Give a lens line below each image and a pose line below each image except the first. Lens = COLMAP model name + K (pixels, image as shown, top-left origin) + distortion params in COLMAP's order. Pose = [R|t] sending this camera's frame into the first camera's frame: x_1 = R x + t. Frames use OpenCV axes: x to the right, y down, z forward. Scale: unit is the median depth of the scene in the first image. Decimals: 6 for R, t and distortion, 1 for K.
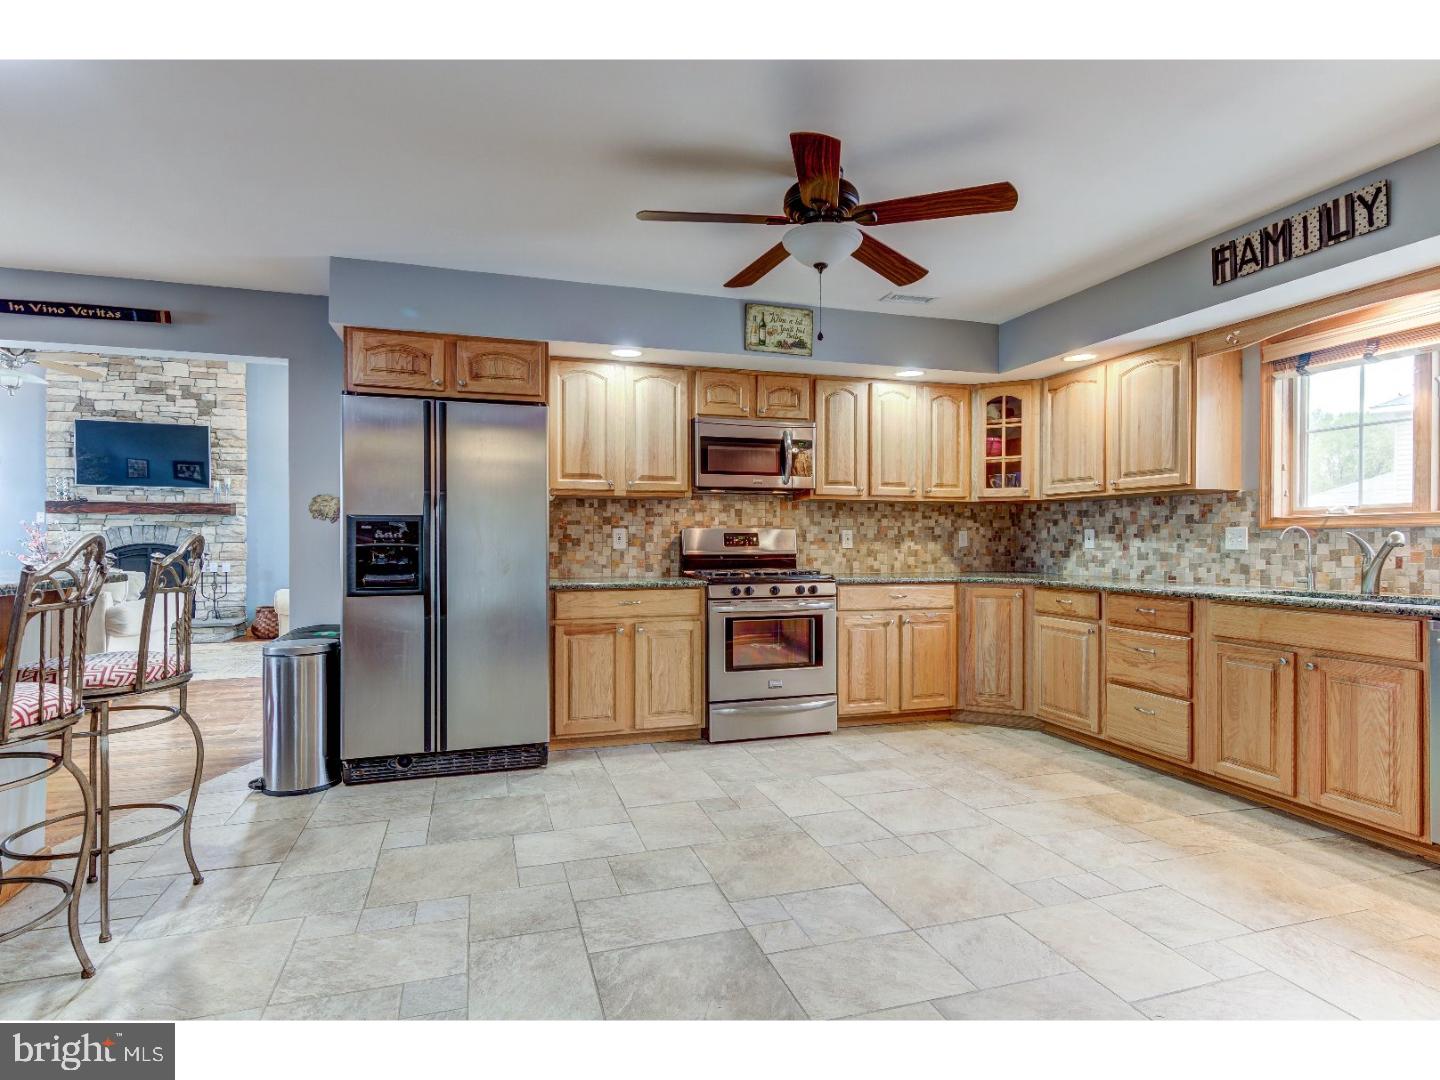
lens RADIAL K [[761.4, 0, 719.4], [0, 761.4, 544.6], [0, 0, 1]] dist [0.015716, -0.005257]
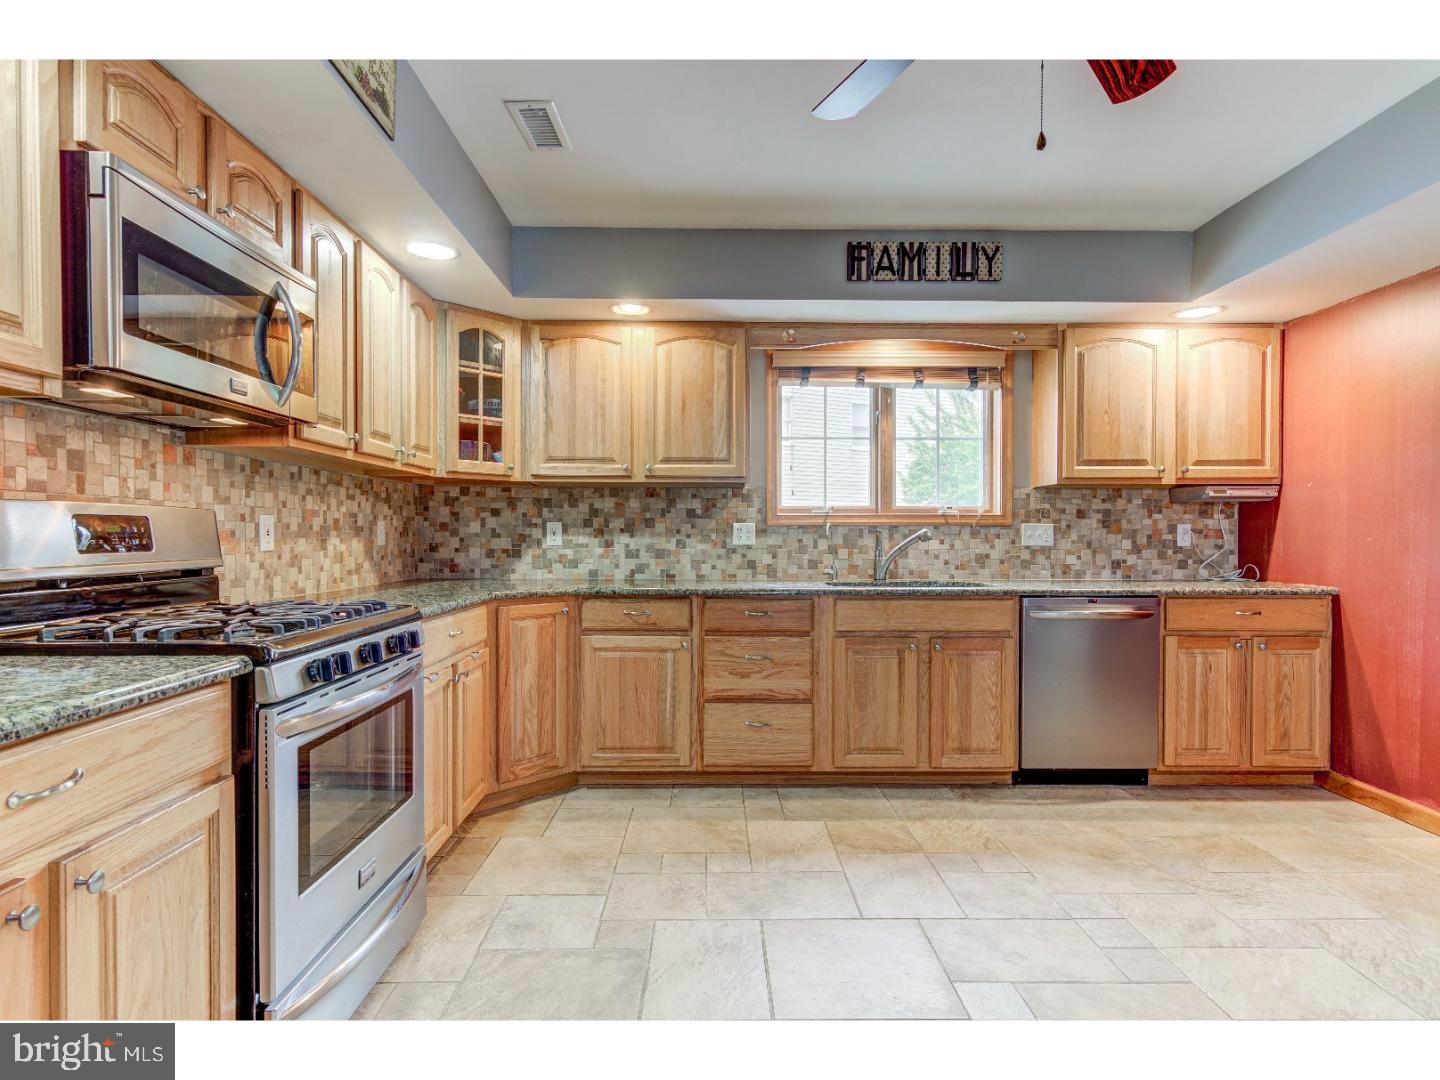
lens RADIAL K [[761.4, 0, 720.5], [0, 761.4, 546.4], [0, 0, 1]] dist [0.015716, -0.005257]
pose [[0.289465, -0.013437, 0.957094, -0.292207], [0.003669, 0.999910, 0.012928, -0.004854], [-0.957182, -0.000231, 0.289488, 0.719552]]
